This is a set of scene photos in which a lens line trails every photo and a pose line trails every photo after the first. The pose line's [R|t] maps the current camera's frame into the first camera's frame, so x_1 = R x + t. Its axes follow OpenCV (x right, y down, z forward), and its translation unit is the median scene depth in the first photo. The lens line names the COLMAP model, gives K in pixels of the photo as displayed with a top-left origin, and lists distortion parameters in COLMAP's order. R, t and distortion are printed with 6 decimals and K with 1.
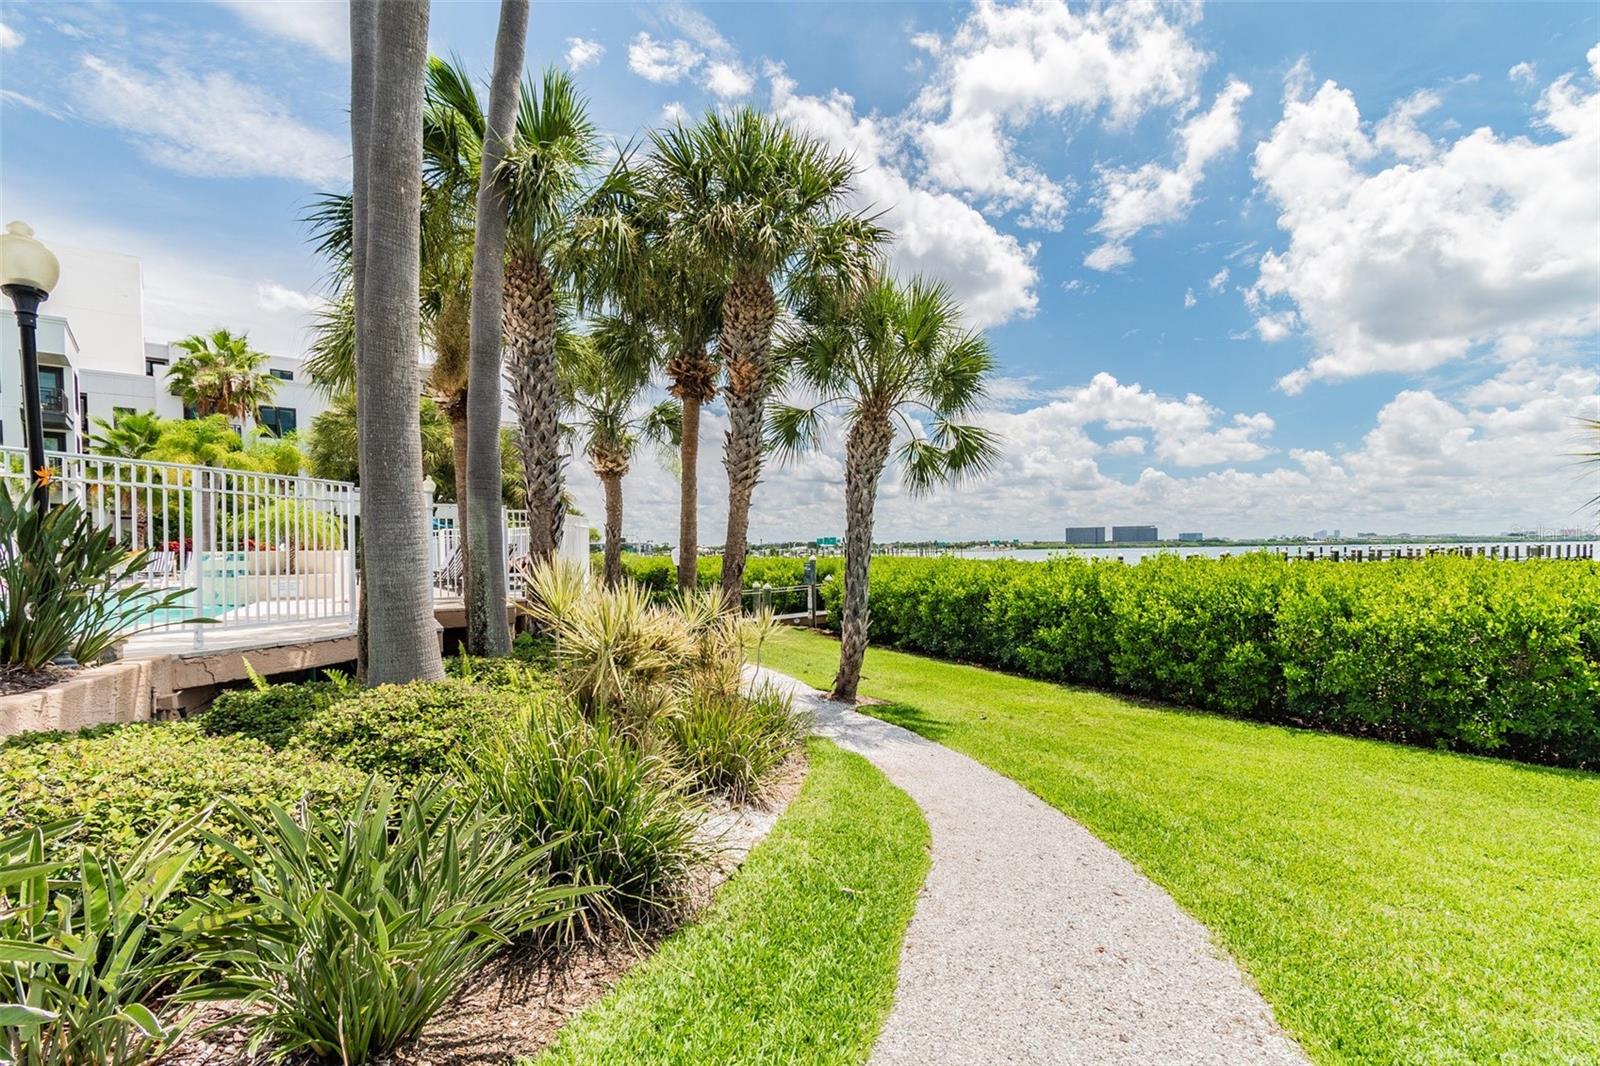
lens RADIAL K [[697.4, 0, 800.0], [0, 697.4, 533.0], [0, 0, 1]] dist [0.017022, -0.000528]
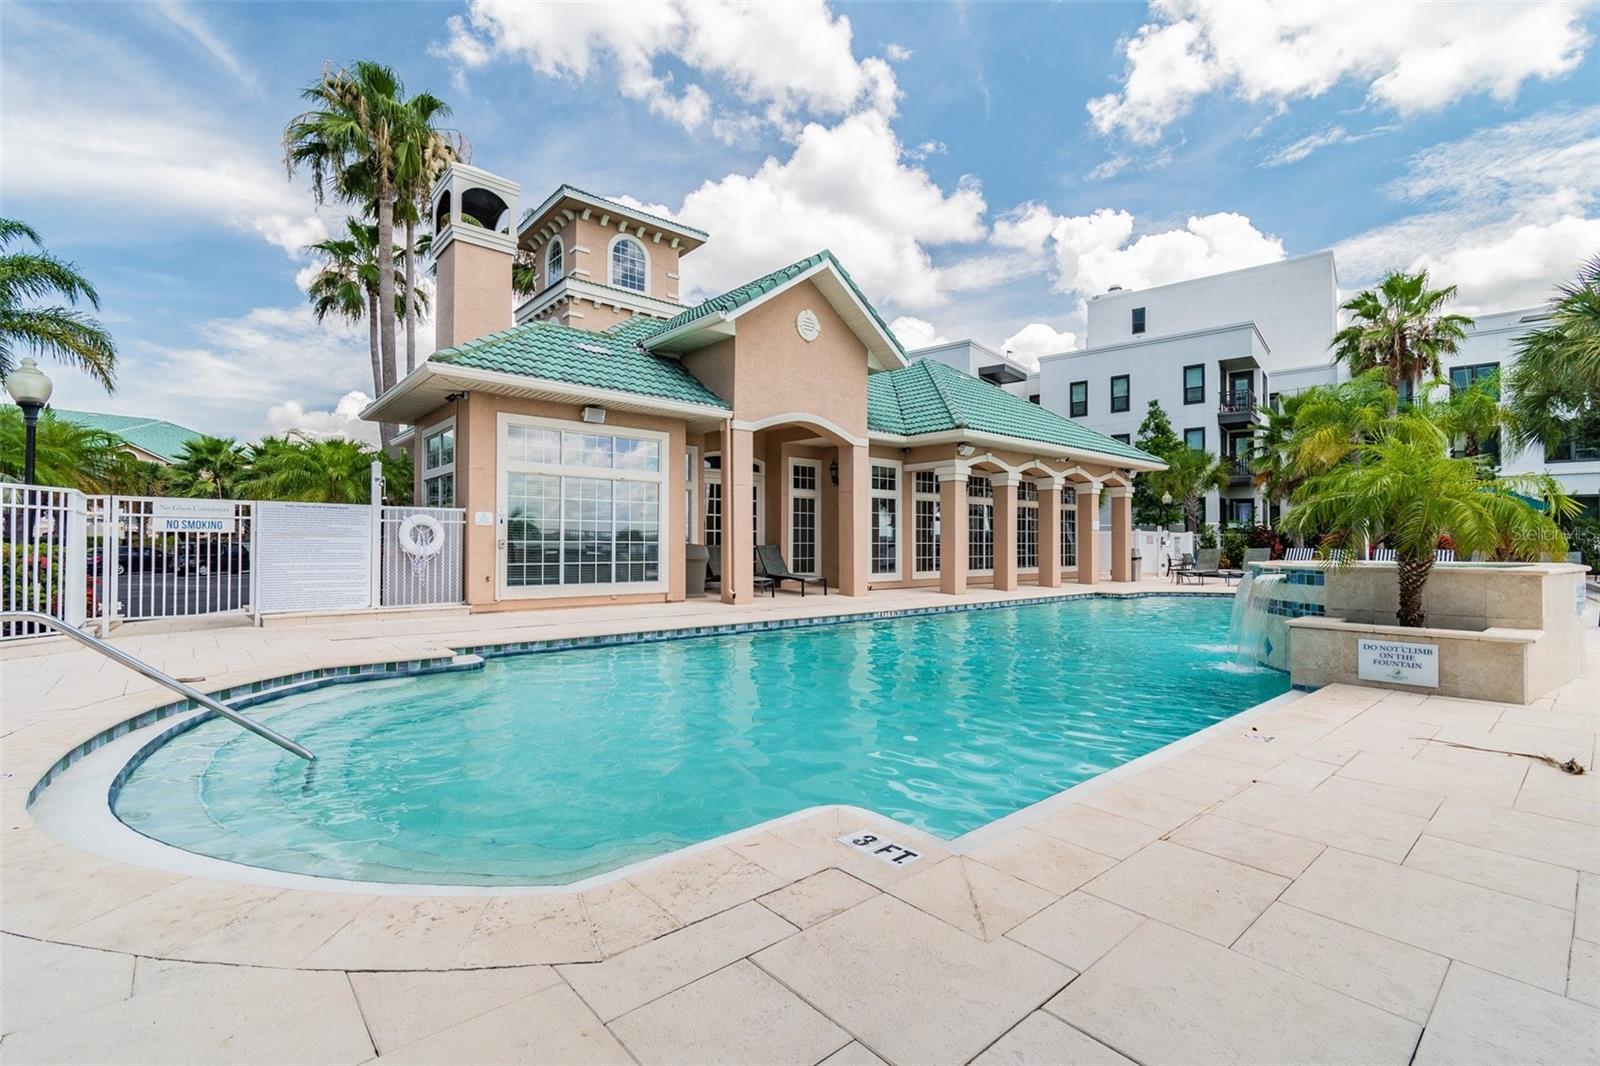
lens RADIAL K [[697.4, 0, 800.0], [0, 697.4, 533.0], [0, 0, 1]] dist [0.017022, -0.000528]
pose [[0.161988, 0.009610, -0.986746, -0.122743], [0.005175, 0.999931, 0.010588, -0.001274], [0.986779, -0.006821, 0.161927, 0.189678]]
